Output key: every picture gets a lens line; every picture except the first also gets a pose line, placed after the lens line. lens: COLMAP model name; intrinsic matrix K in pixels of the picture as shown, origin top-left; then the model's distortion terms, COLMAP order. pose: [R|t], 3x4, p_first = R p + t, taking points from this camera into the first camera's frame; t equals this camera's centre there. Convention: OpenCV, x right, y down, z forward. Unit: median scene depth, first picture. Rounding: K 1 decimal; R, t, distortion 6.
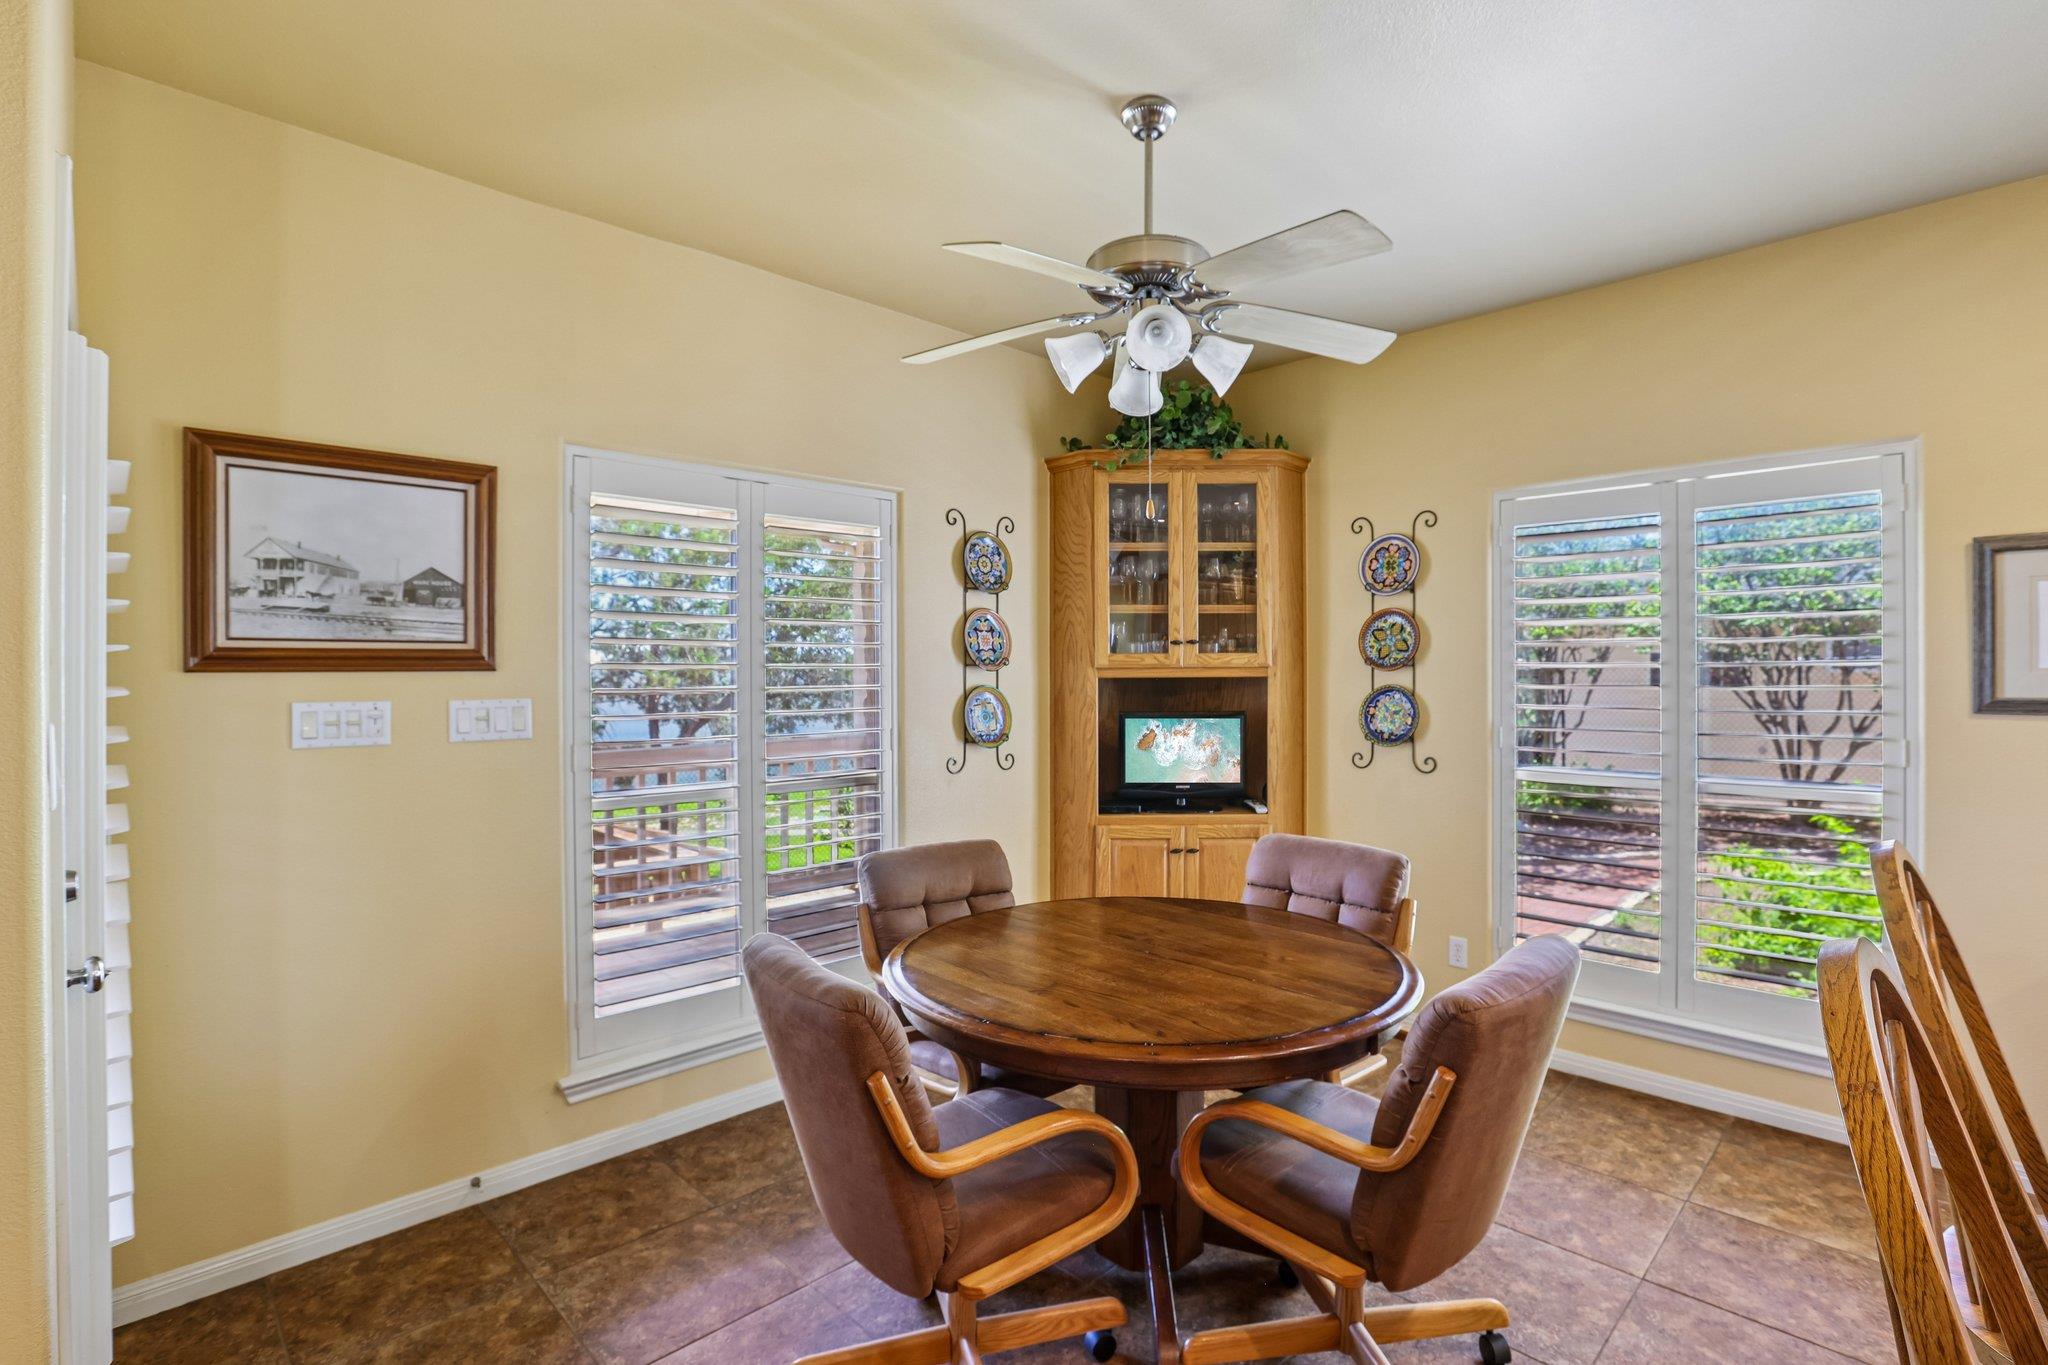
lens RADIAL K [[994.0, 0, 1022.7], [0, 994.0, 671.6], [0, 0, 1]] dist [-0.001699, -0.000035]
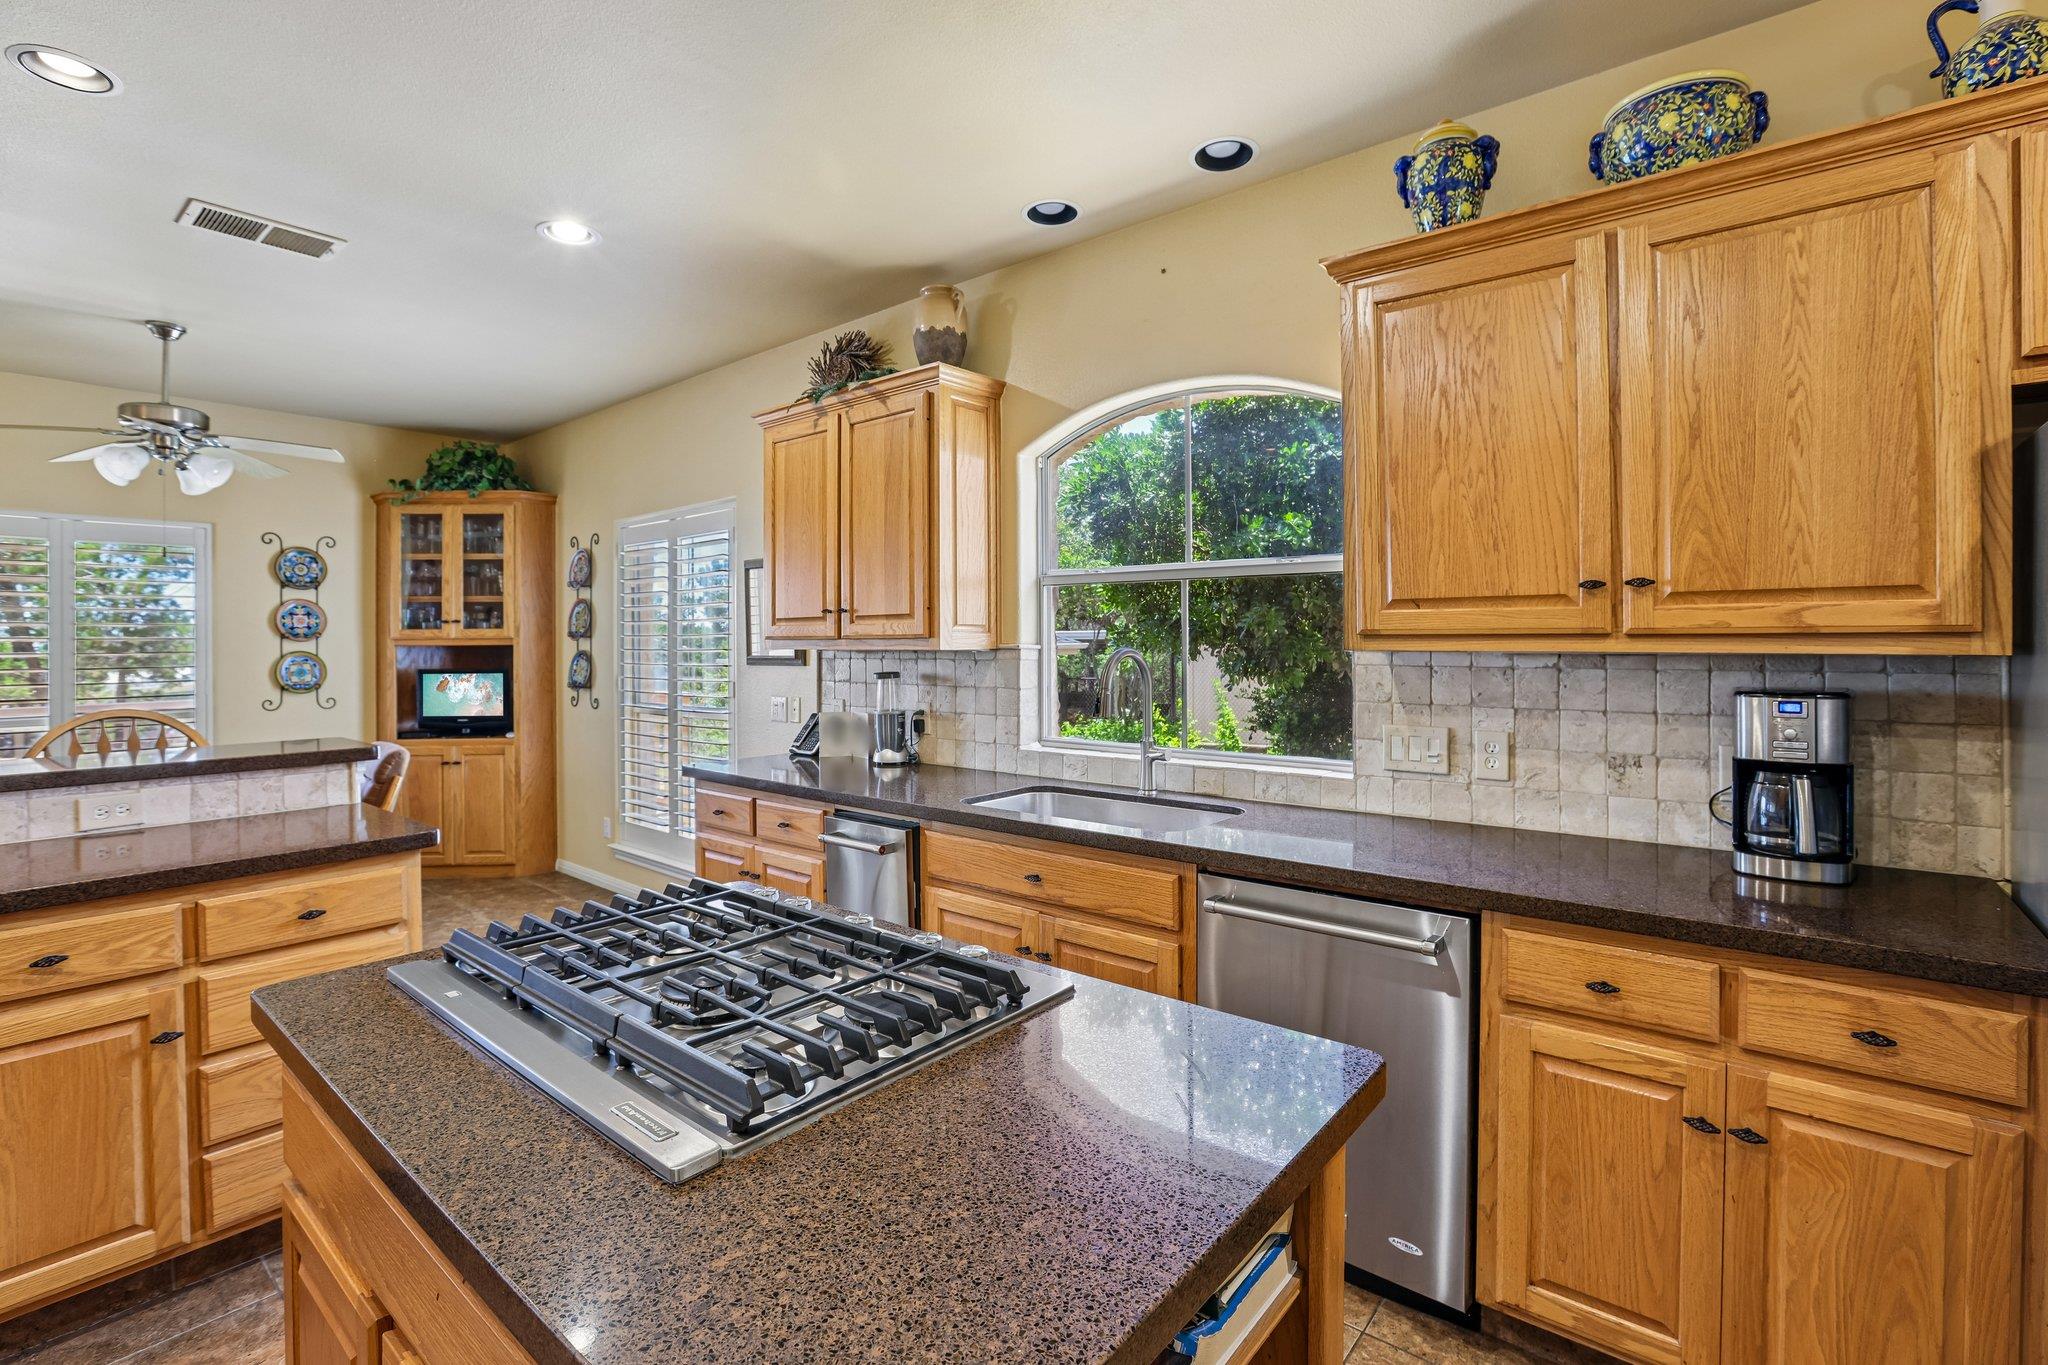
lens RADIAL K [[922.8, 0, 1057.6], [0, 922.8, 639.9], [0, 0, 1]] dist [-0.049475, 0.005480]
pose [[0.992911, -0.004424, 0.118777, 0.894053], [0.004862, 0.999982, -0.003399, 0.006568], [-0.118760, 0.003952, 0.992915, -0.431775]]
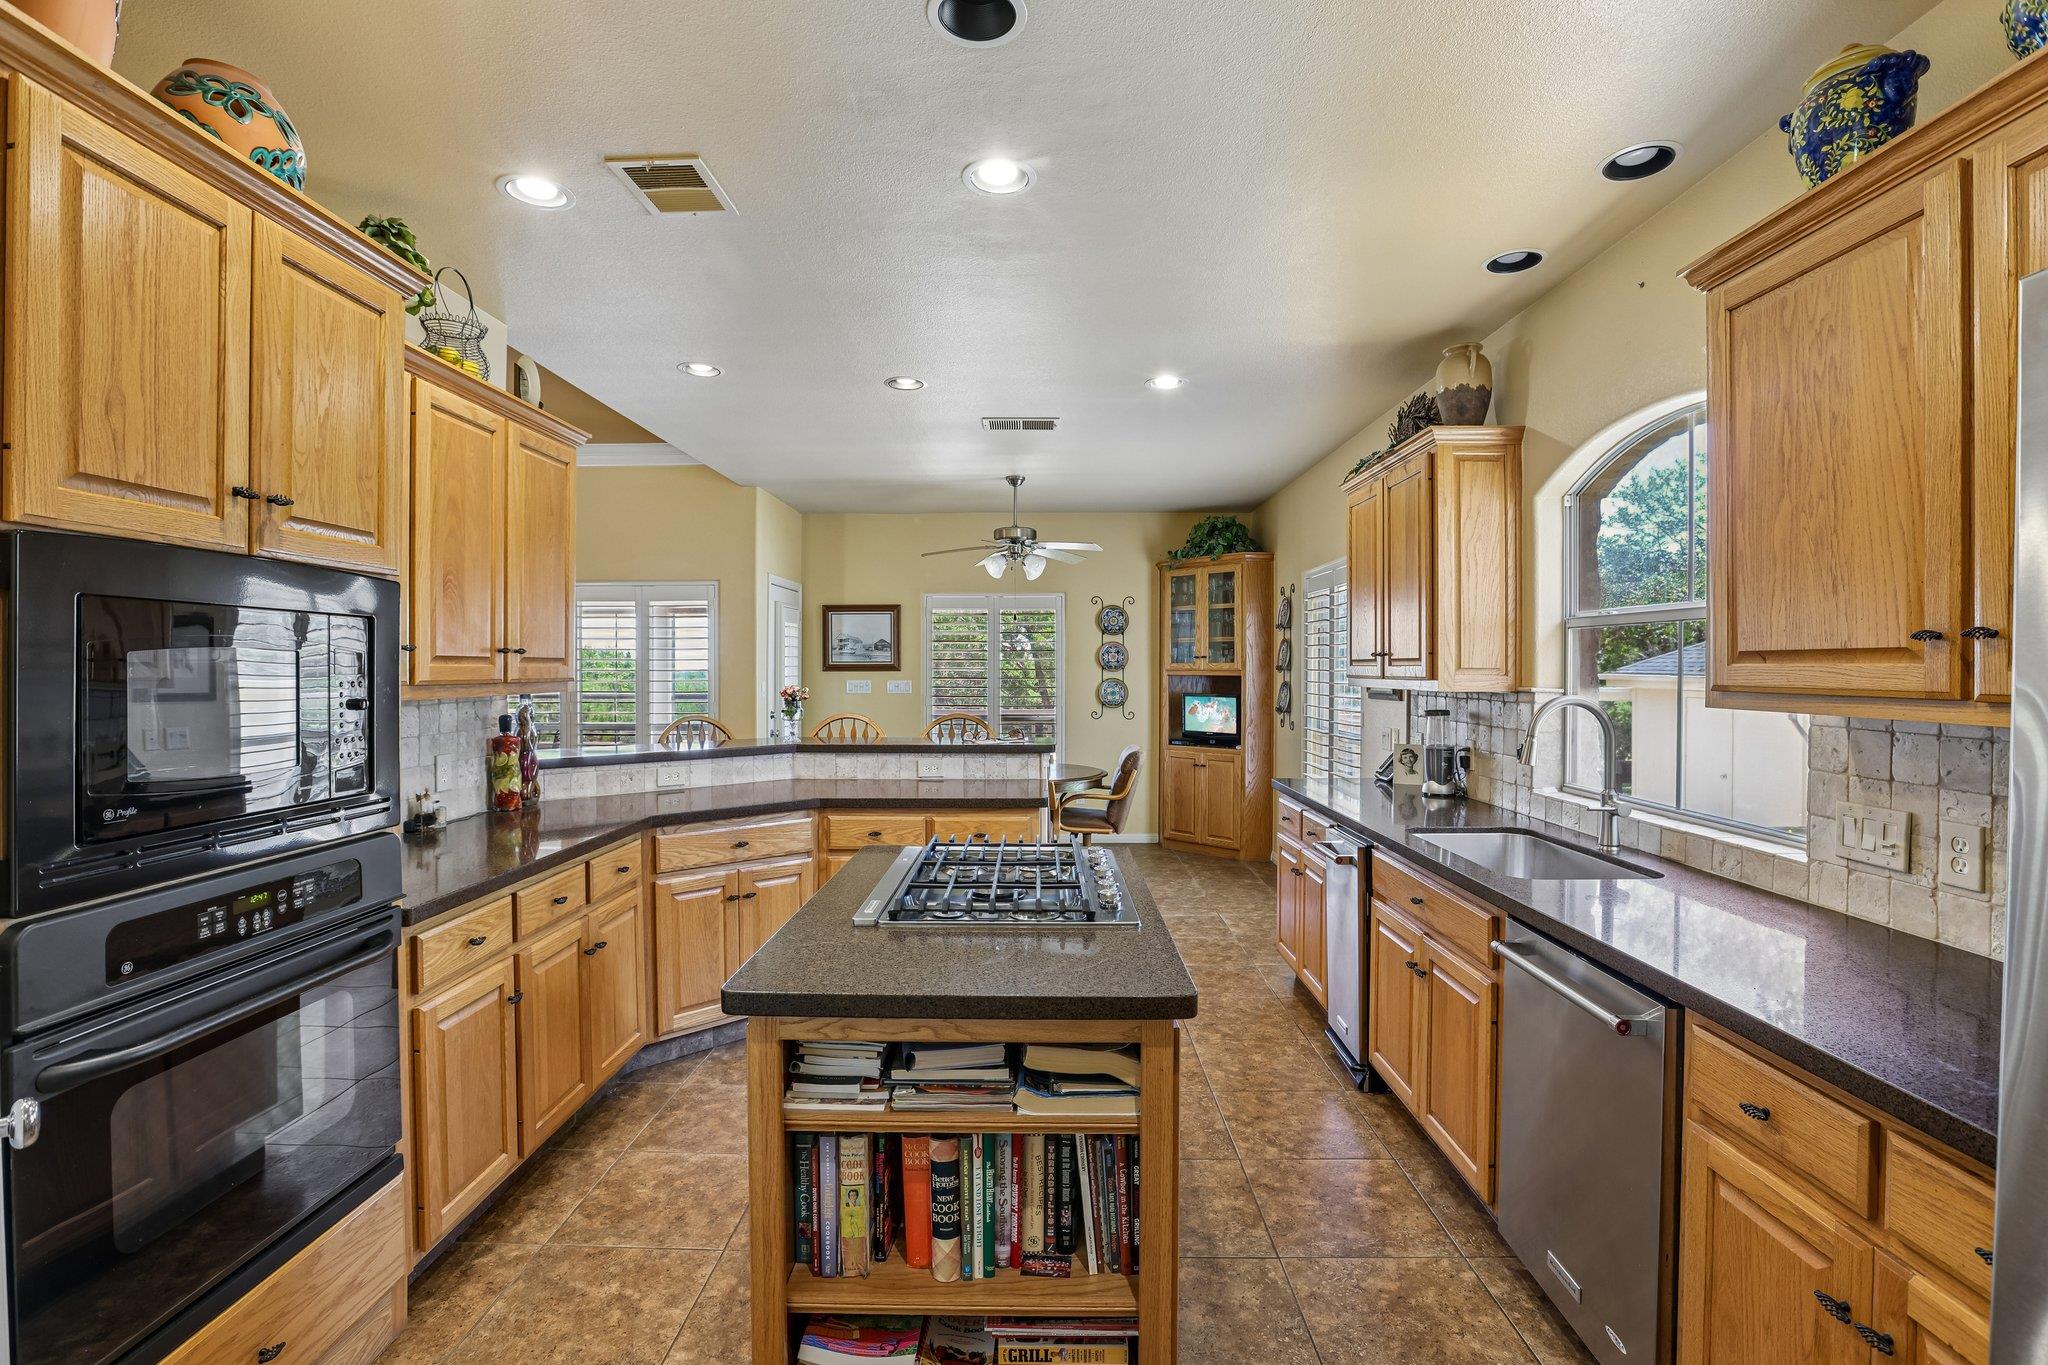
lens RADIAL K [[922.8, 0, 1028.2], [0, 922.8, 677.8], [0, 0, 1]] dist [-0.049475, 0.005480]
pose [[0.706035, 0.008793, -0.708122, 1.187395], [-0.002131, 0.999945, 0.010292, -0.007035], [0.708173, -0.005757, 0.706015, -0.491777]]
